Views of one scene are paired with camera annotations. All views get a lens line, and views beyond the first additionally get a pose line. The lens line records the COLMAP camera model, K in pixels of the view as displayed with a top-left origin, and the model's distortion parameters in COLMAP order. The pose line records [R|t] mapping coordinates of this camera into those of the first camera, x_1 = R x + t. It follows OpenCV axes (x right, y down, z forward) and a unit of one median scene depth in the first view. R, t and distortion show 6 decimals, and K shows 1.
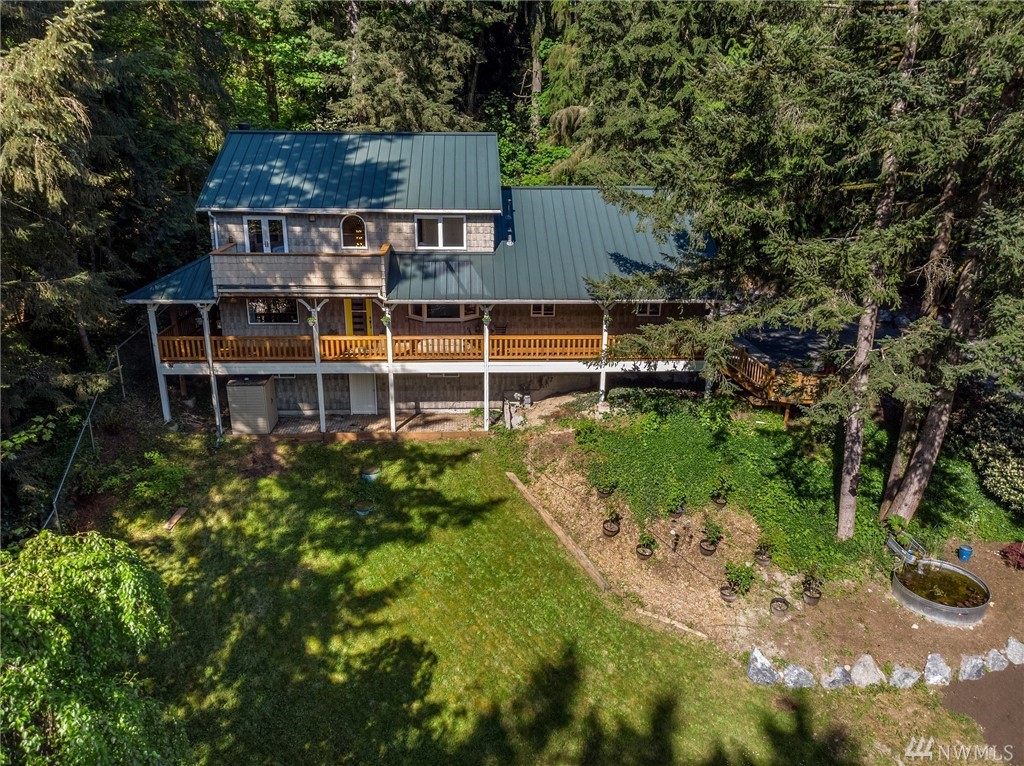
lens RADIAL K [[749.6, 0, 509.8], [0, 749.6, 388.0], [0, 0, 1]] dist [-0.005184, -0.005561]
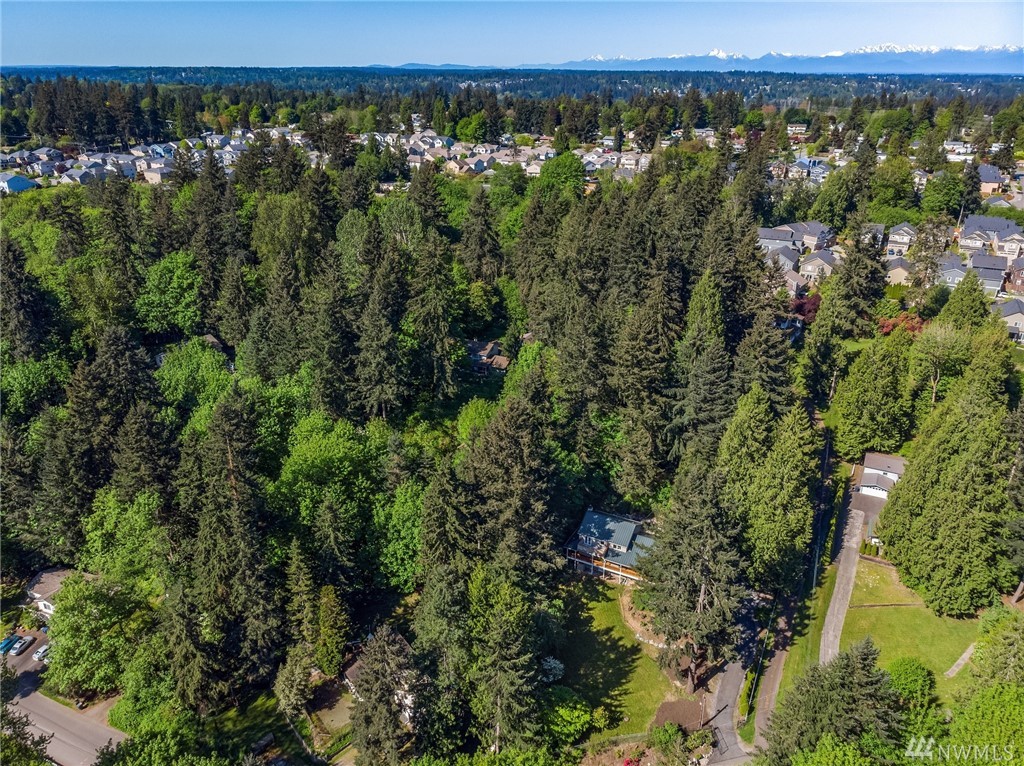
lens RADIAL K [[721.8, 0, 516.4], [0, 721.8, 382.0], [0, 0, 1]] dist [-0.001644, -0.003424]
pose [[0.861277, 0.175658, -0.476809, 1.727281], [-0.169105, 0.983947, 0.057029, -1.723938], [0.479172, 0.031513, 0.877155, -4.413779]]
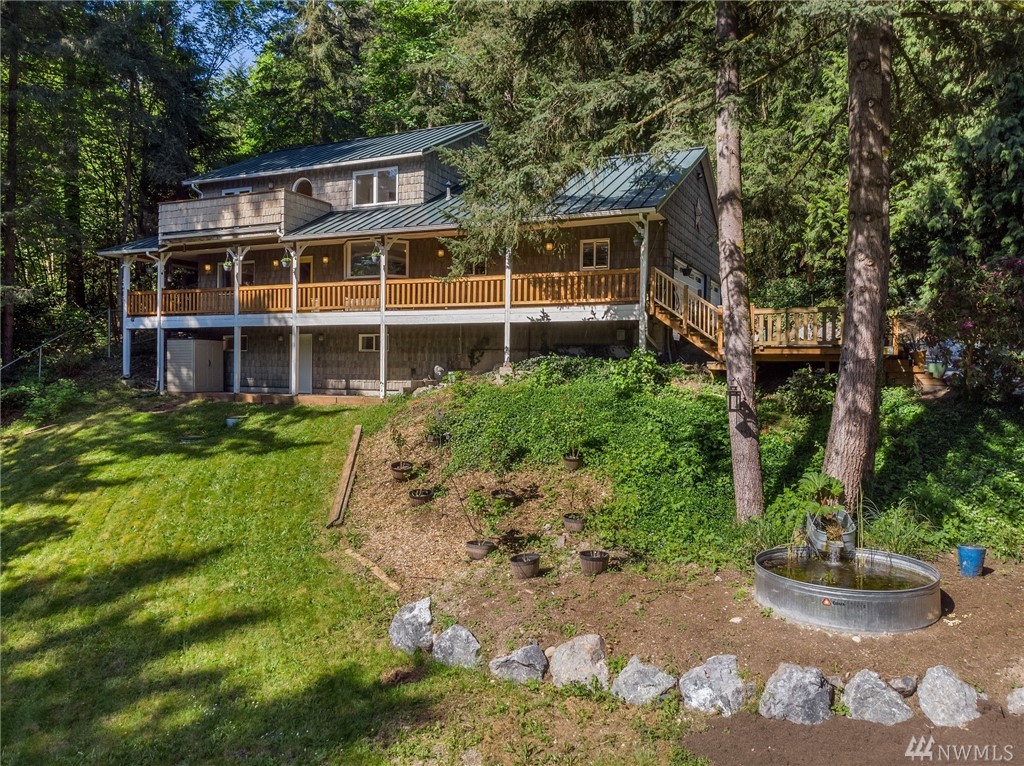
lens RADIAL K [[749.6, 0, 509.8], [0, 749.6, 388.0], [0, 0, 1]] dist [-0.005184, -0.005561]
pose [[0.888929, 0.017777, -0.457699, 0.531253], [-0.158883, 0.949173, -0.271712, 0.279008], [0.429606, 0.314253, 0.846572, 0.394464]]
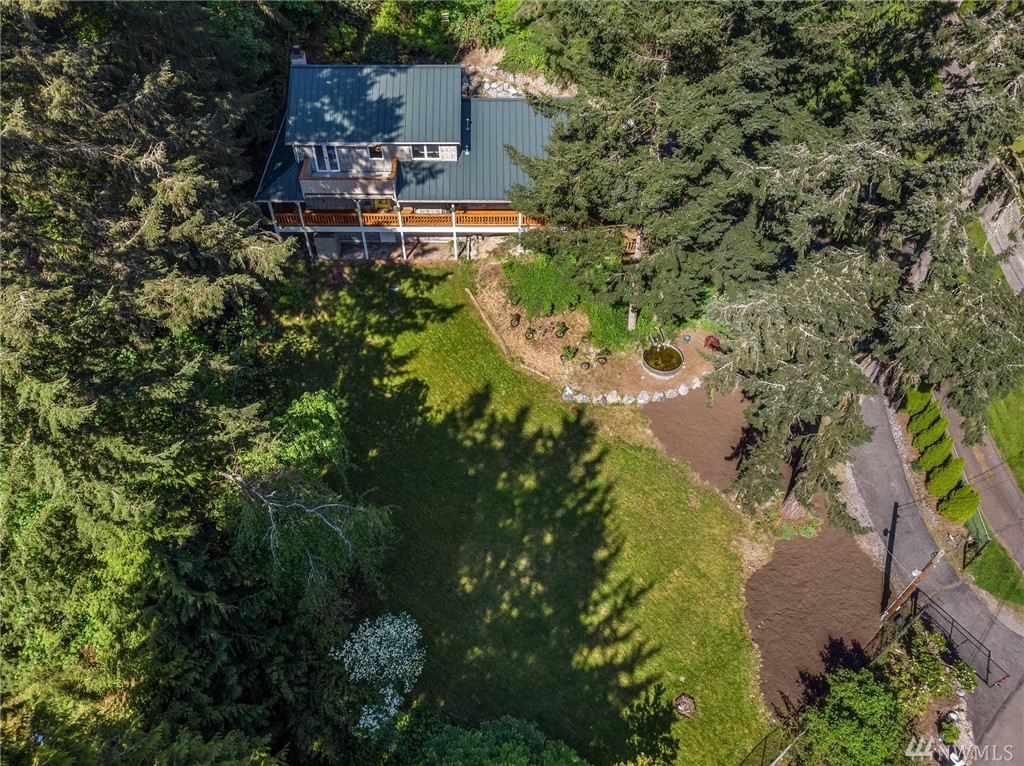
lens RADIAL K [[721.8, 0, 516.4], [0, 721.8, 382.0], [0, 0, 1]] dist [-0.001644, -0.003424]
pose [[0.999630, 0.022602, -0.015141, 0.166309], [-0.012563, 0.877179, 0.479999, -0.590357], [0.024131, -0.479631, 0.877138, -0.767510]]
